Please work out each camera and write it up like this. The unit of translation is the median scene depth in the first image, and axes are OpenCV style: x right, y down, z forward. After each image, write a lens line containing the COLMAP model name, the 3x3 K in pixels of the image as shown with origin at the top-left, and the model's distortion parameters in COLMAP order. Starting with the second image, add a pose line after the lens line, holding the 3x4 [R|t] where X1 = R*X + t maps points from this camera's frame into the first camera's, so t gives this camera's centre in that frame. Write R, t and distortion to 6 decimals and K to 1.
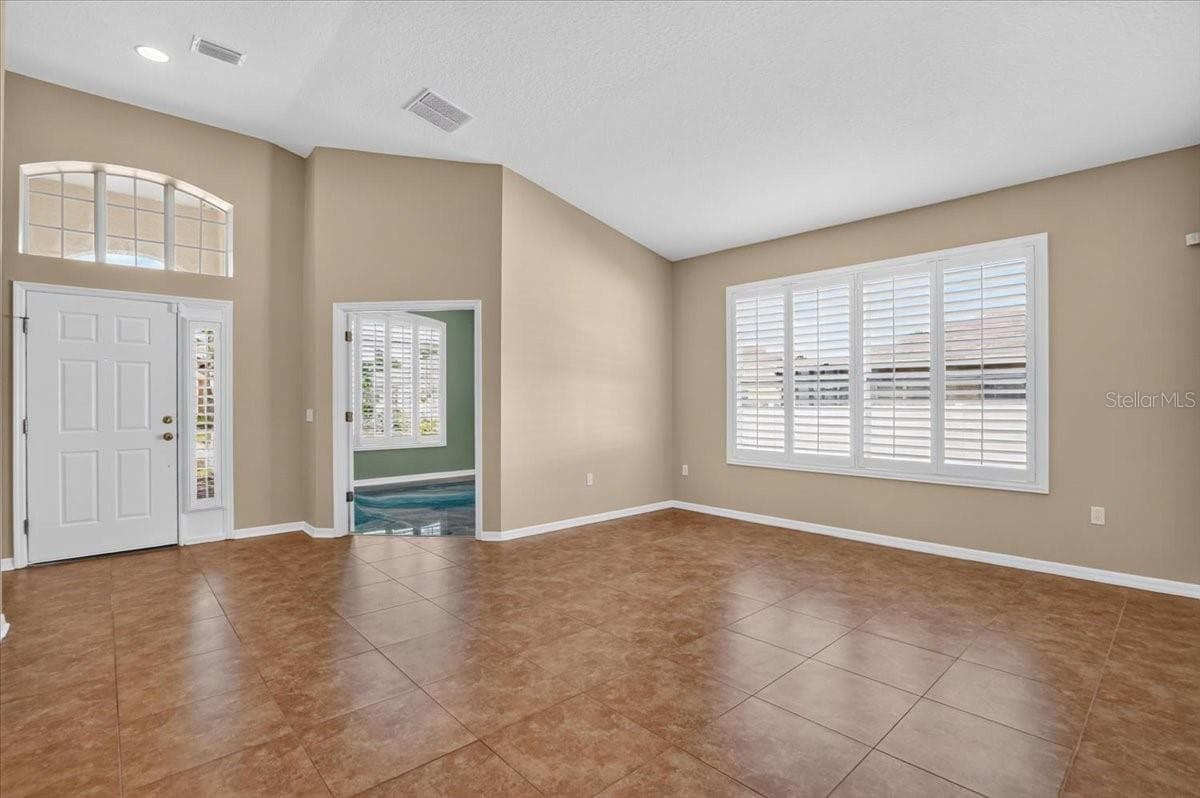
lens RADIAL K [[557.6, 0, 602.6], [0, 557.6, 401.7], [0, 0, 1]] dist [-0.057786, 0.018882]
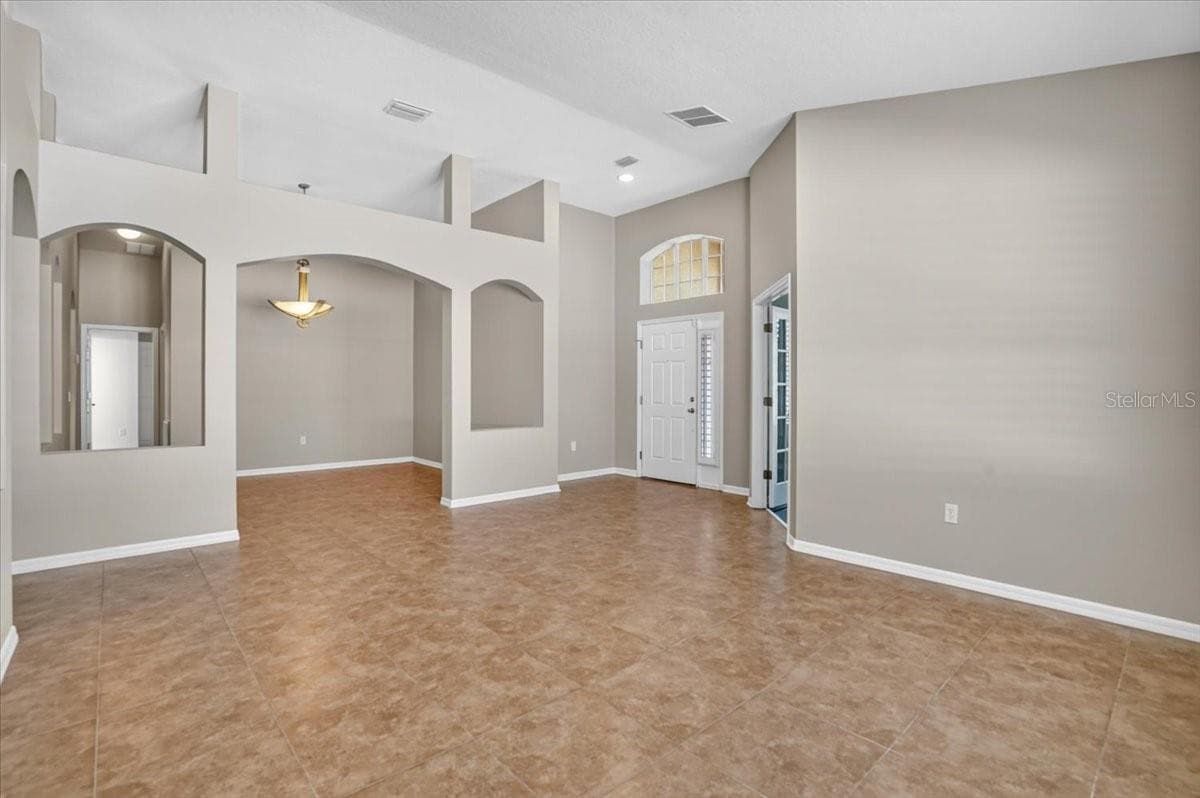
lens RADIAL K [[557.6, 0, 602.6], [0, 557.6, 401.7], [0, 0, 1]] dist [-0.057786, 0.018882]
pose [[0.003374, 0.026974, -0.999630, 0.930740], [-0.008820, 0.999598, 0.026943, 0.000918], [0.999955, 0.008726, 0.003611, 0.975283]]
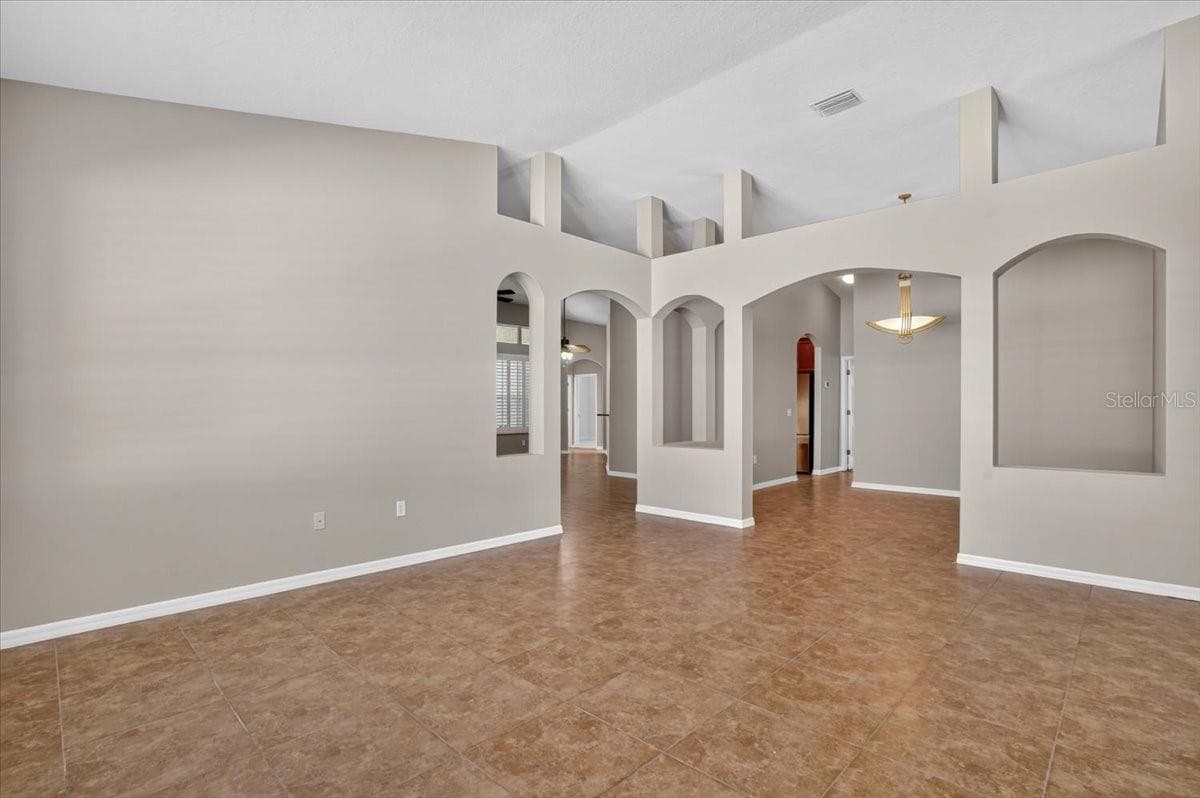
lens RADIAL K [[573.0, 0, 596.4], [0, 573.0, 423.1], [0, 0, 1]] dist [-0.042693, 0.000538]
pose [[-0.998515, 0.005509, -0.054201, 0.196313], [0.003572, 0.999354, 0.035773, -0.000867], [0.054363, 0.035526, -0.997889, 1.727154]]
